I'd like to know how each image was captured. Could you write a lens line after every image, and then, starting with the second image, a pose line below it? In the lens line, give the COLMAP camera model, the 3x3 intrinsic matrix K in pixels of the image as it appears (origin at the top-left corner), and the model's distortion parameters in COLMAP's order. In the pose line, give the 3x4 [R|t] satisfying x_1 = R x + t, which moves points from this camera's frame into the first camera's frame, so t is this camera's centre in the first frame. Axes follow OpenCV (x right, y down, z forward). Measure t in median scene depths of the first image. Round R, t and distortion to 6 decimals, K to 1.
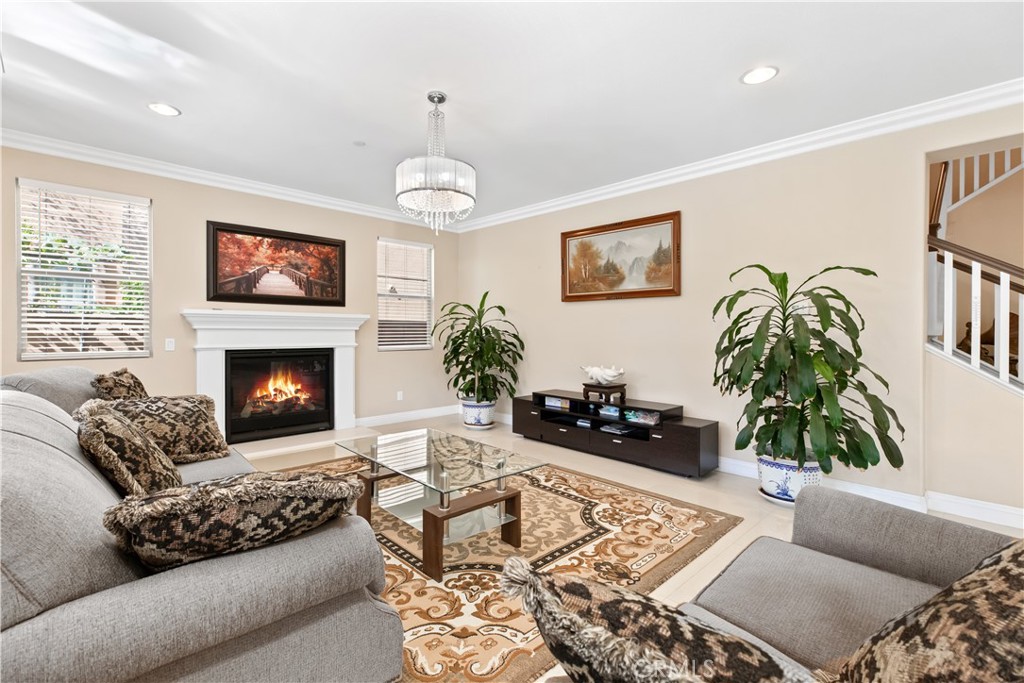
lens RADIAL K [[462.7, 0, 512.0], [0, 462.7, 328.5], [0, 0, 1]] dist [0.003405, 0.000532]
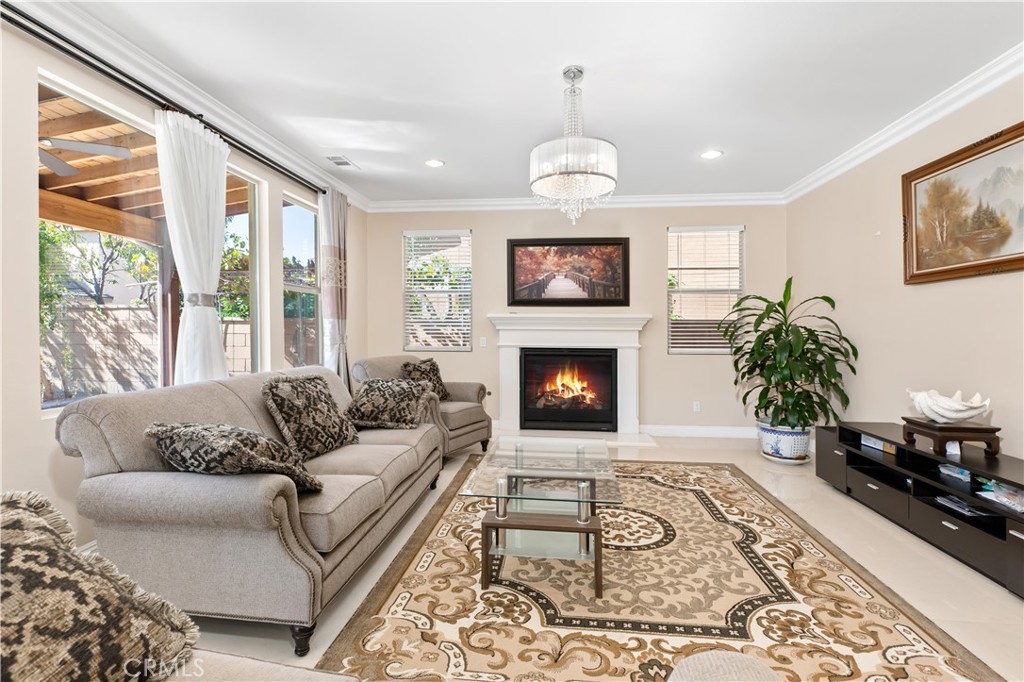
lens RADIAL K [[493.0, 0, 508.5], [0, 493.0, 329.8], [0, 0, 1]] dist [-0.003357, 0.000611]
pose [[0.637122, -0.003004, -0.770757, 0.318102], [0.002126, 0.999995, -0.002140, 0.004118], [0.770760, -0.000276, 0.637125, 0.183417]]
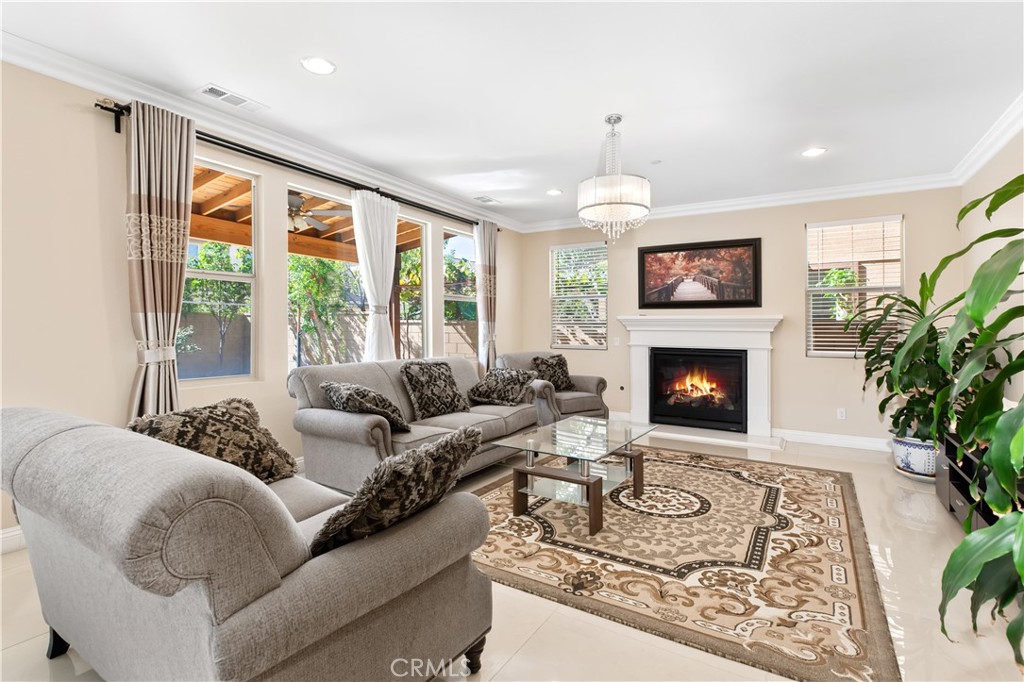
lens RADIAL K [[491.1, 0, 510.4], [0, 491.1, 330.0], [0, 0, 1]] dist [0.000538, 0.000232]
pose [[0.244992, -0.003134, -0.969520, 0.580693], [-0.003165, 0.999987, -0.004033, 0.006135], [0.969520, 0.004056, 0.244979, 0.302321]]
